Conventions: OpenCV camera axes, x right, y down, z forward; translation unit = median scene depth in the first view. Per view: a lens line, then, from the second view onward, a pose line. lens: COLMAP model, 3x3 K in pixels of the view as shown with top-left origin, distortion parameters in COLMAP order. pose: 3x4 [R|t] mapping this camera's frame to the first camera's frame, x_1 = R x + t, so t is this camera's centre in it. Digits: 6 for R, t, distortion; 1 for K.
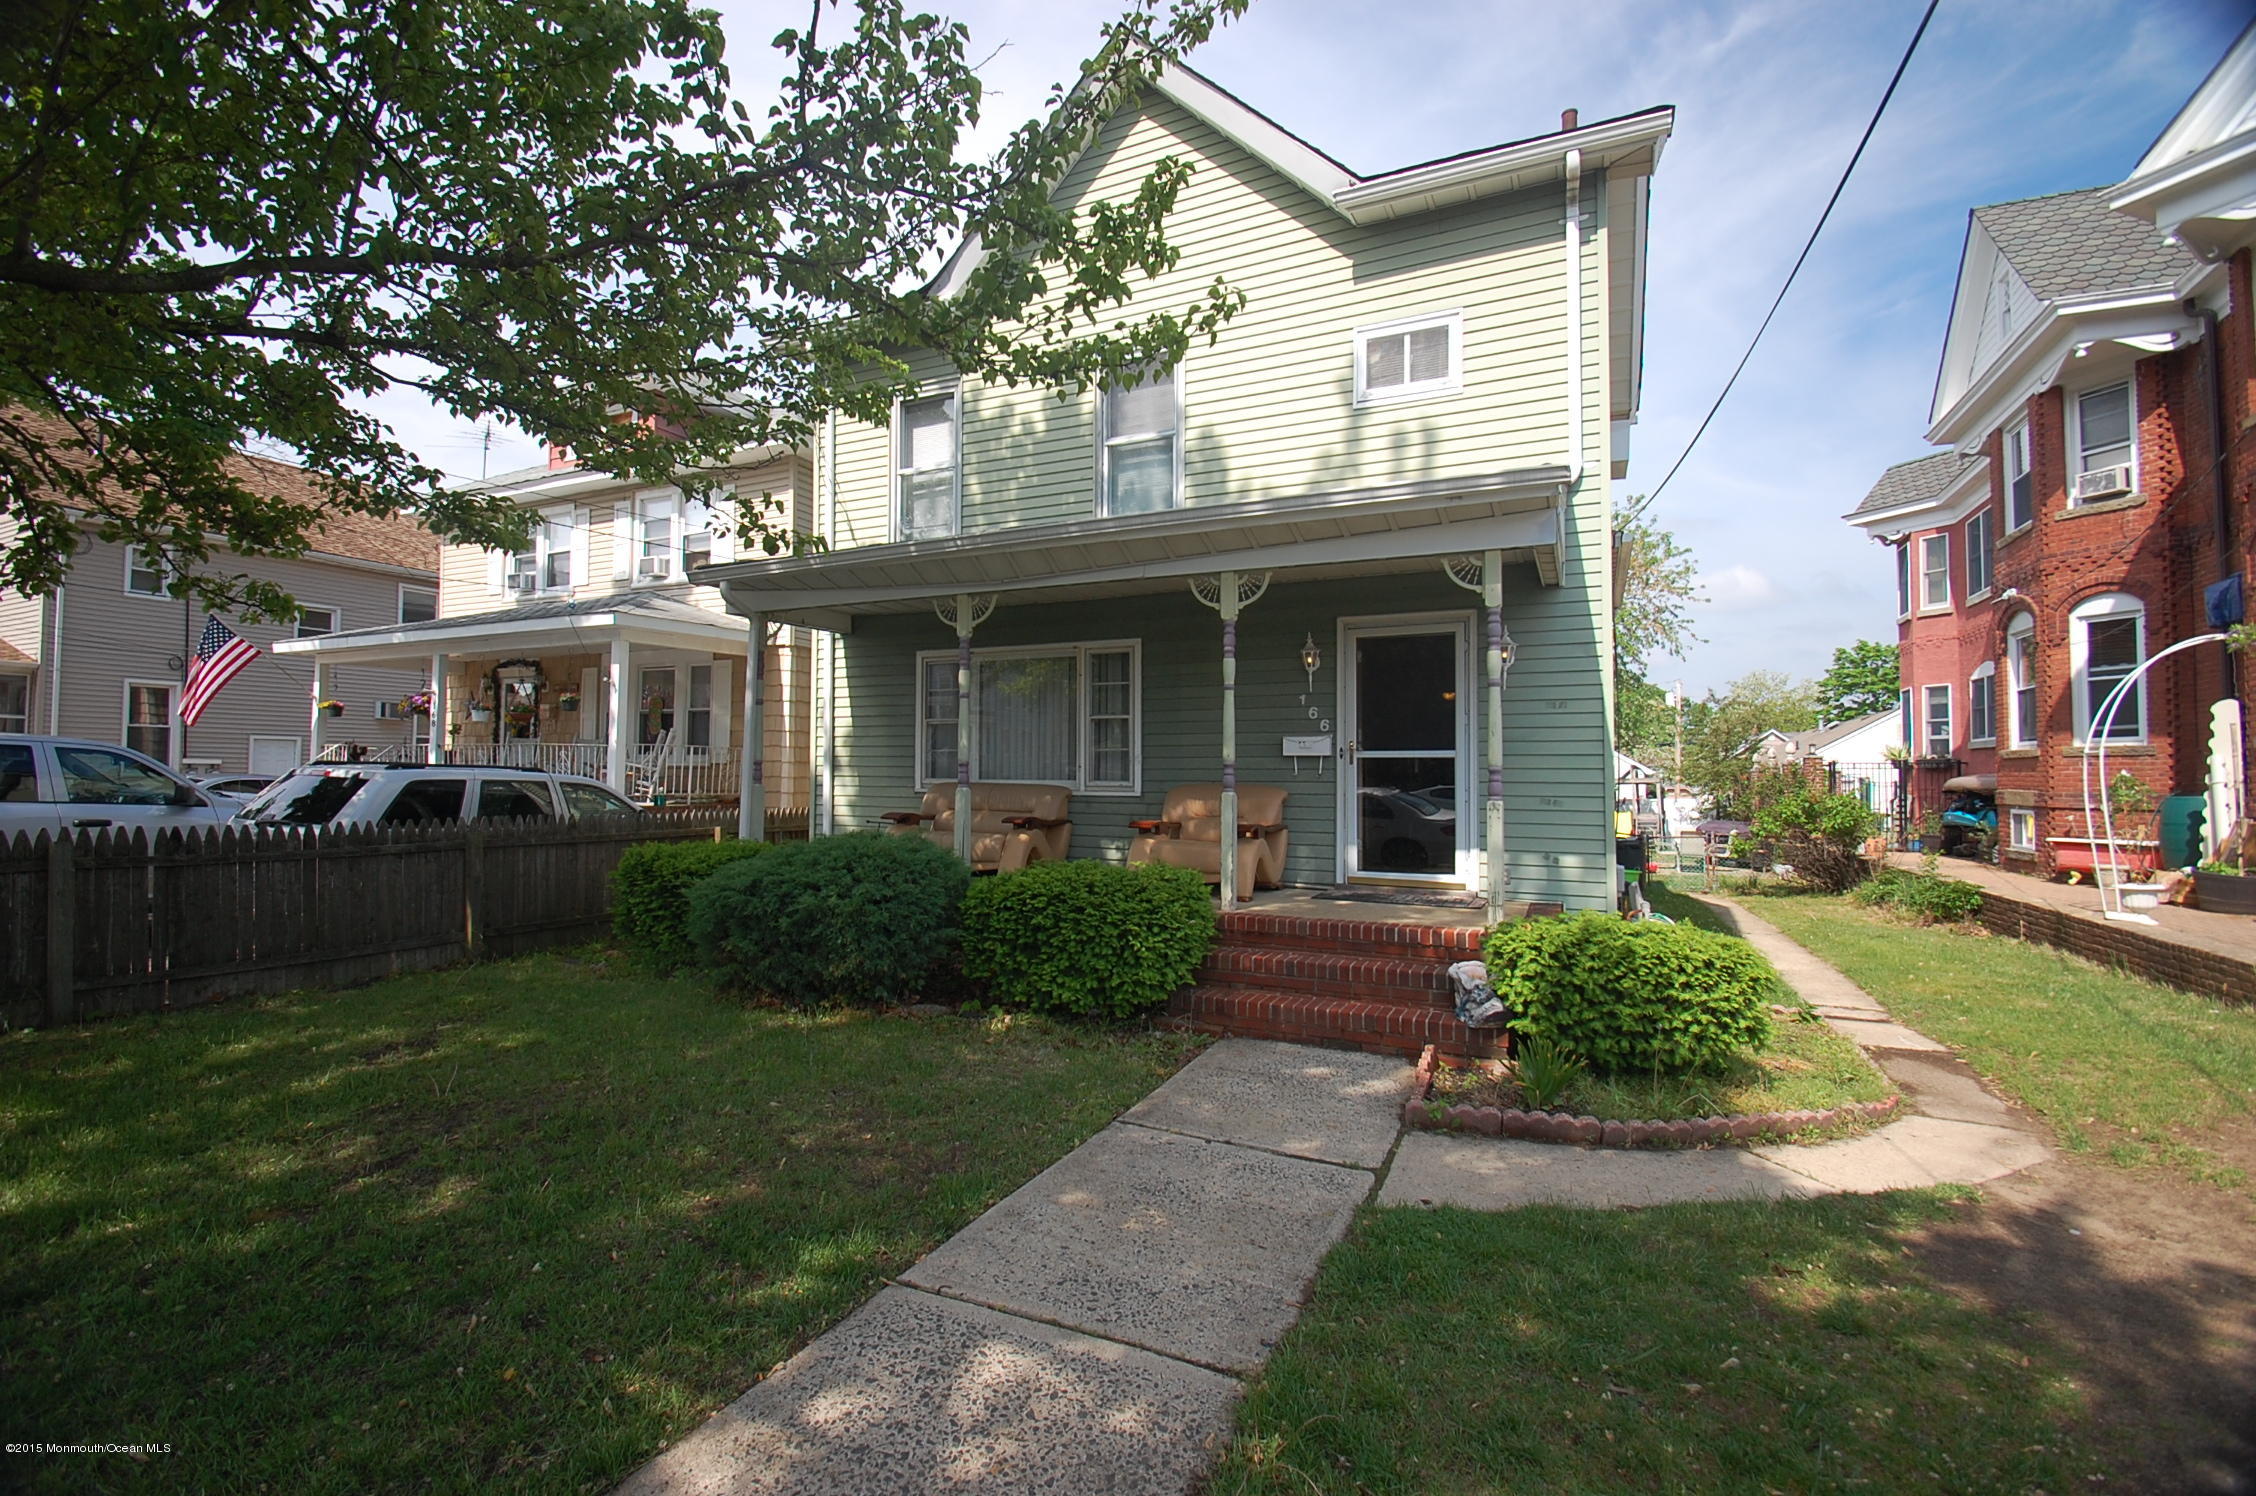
lens RADIAL K [[984.5, 0, 1115.9], [0, 984.5, 756.5], [0, 0, 1]] dist [-0.000674, -0.007715]
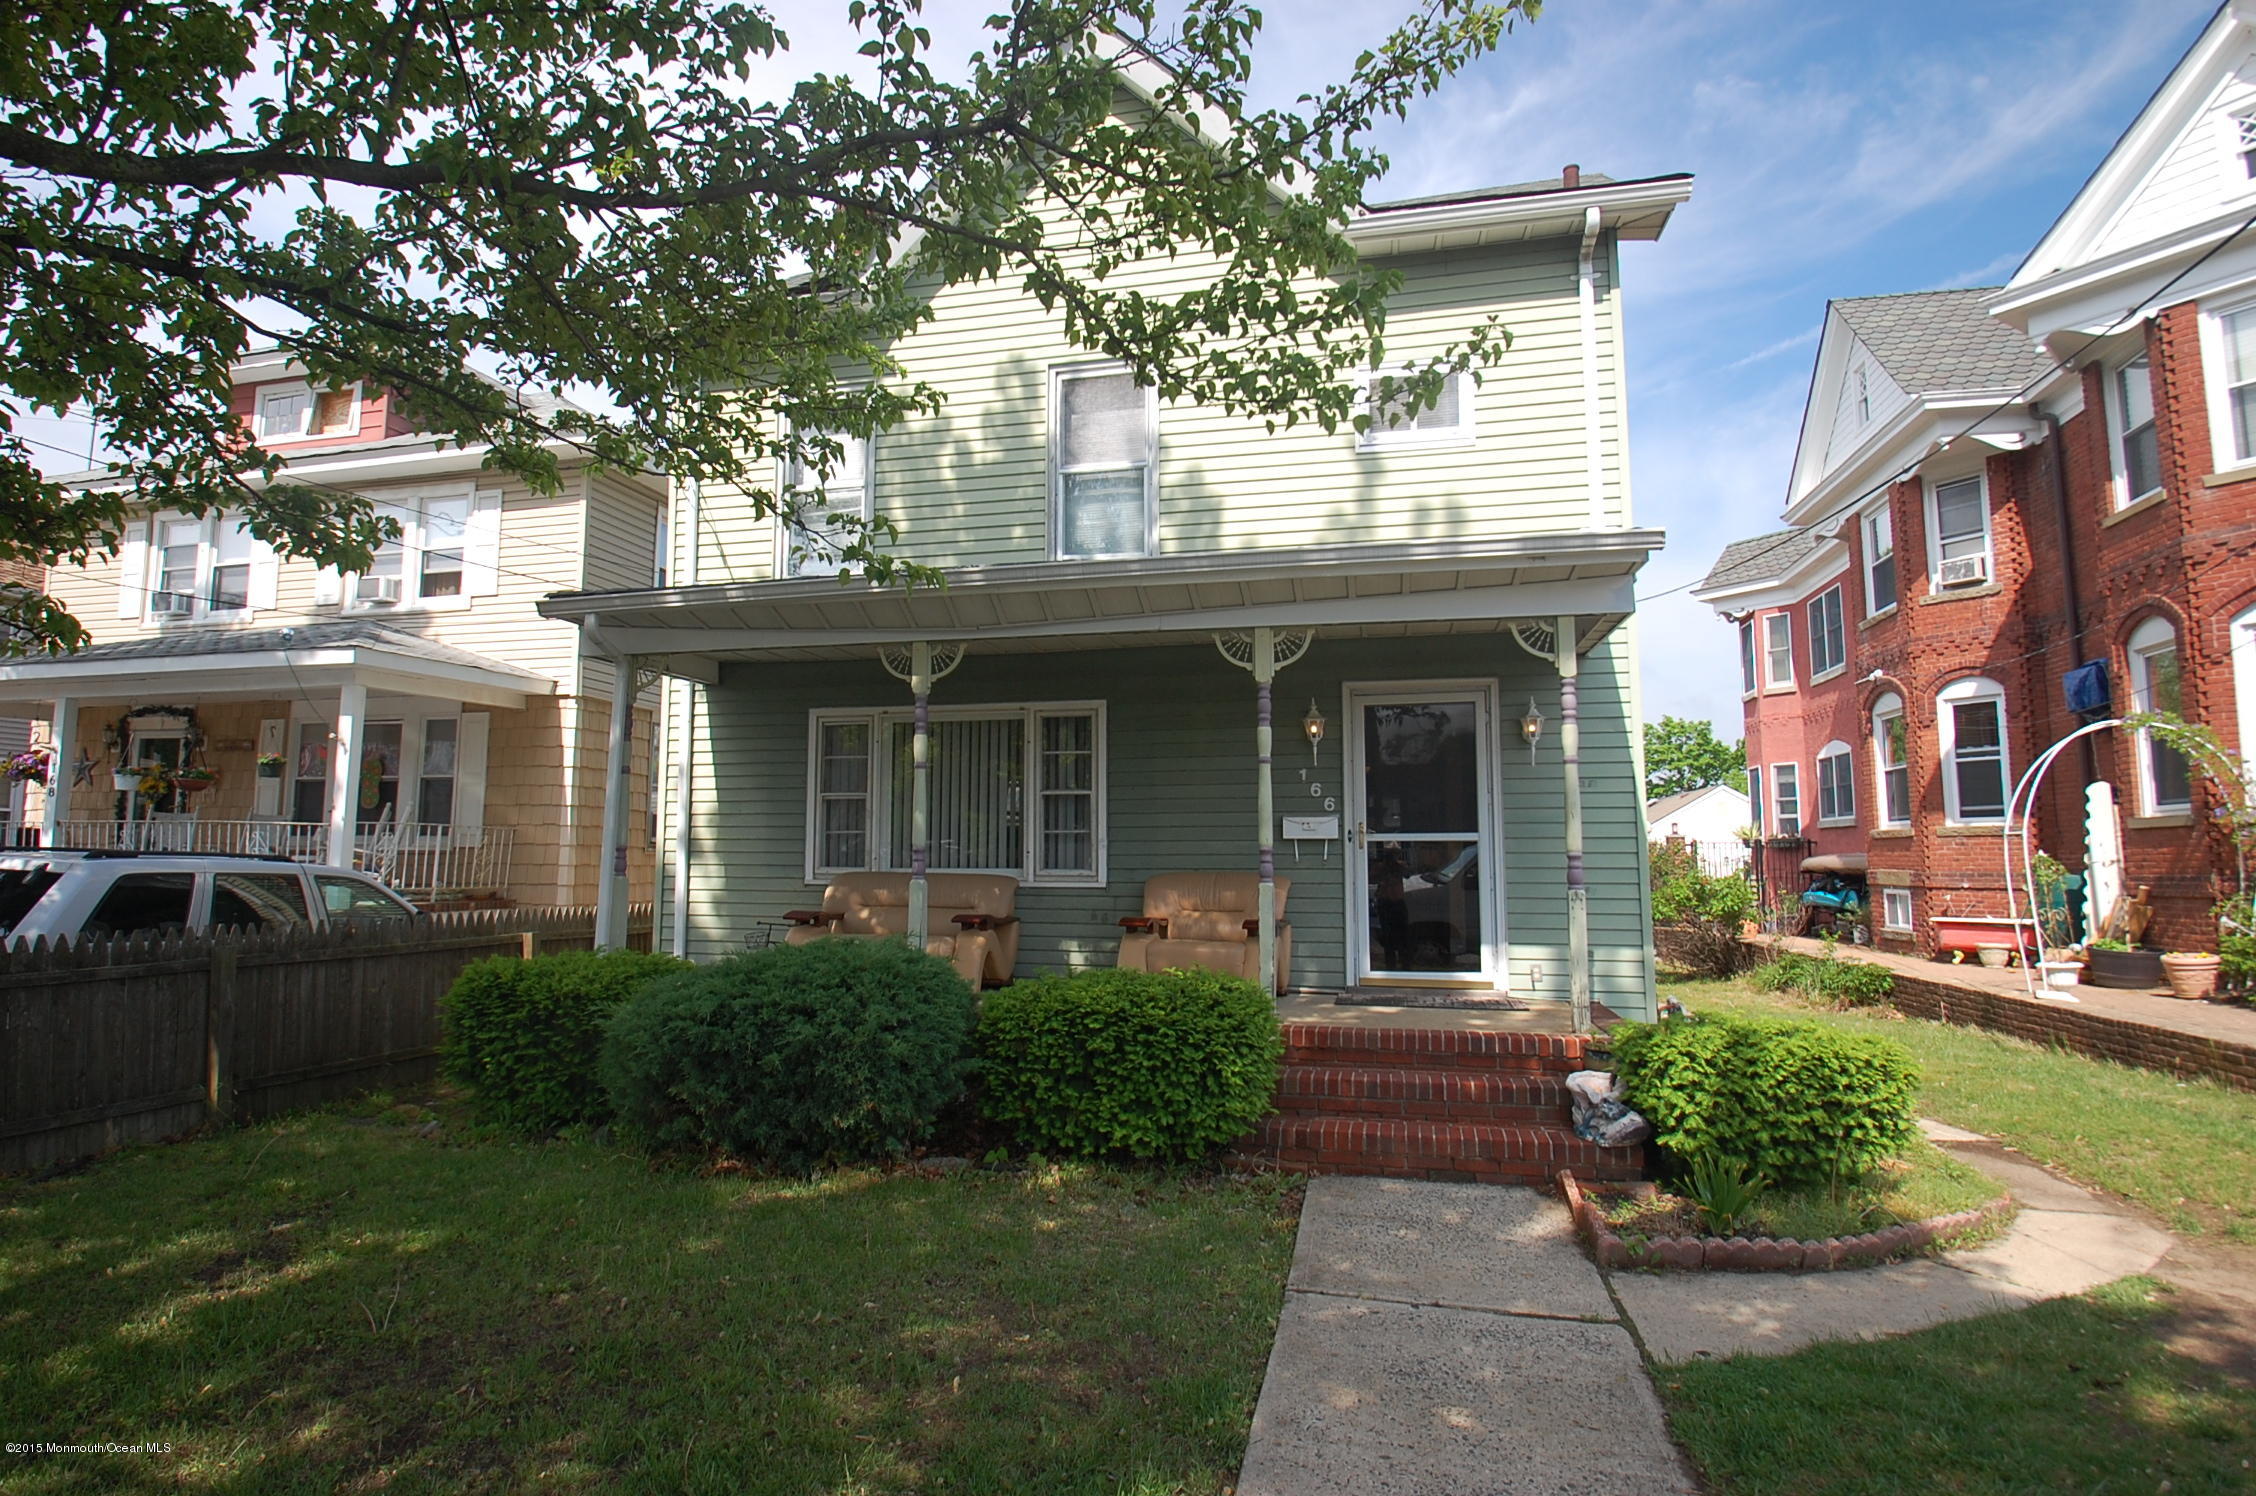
lens RADIAL K [[1156.5, 0, 1120.9], [0, 1156.5, 752.5], [0, 0, 1]] dist [-0.020654, -0.003767]
pose [[0.977420, 0.014394, 0.210815, -0.195117], [0.000799, 0.997418, -0.071810, -0.004085], [-0.211304, 0.070357, 0.974885, 0.037104]]
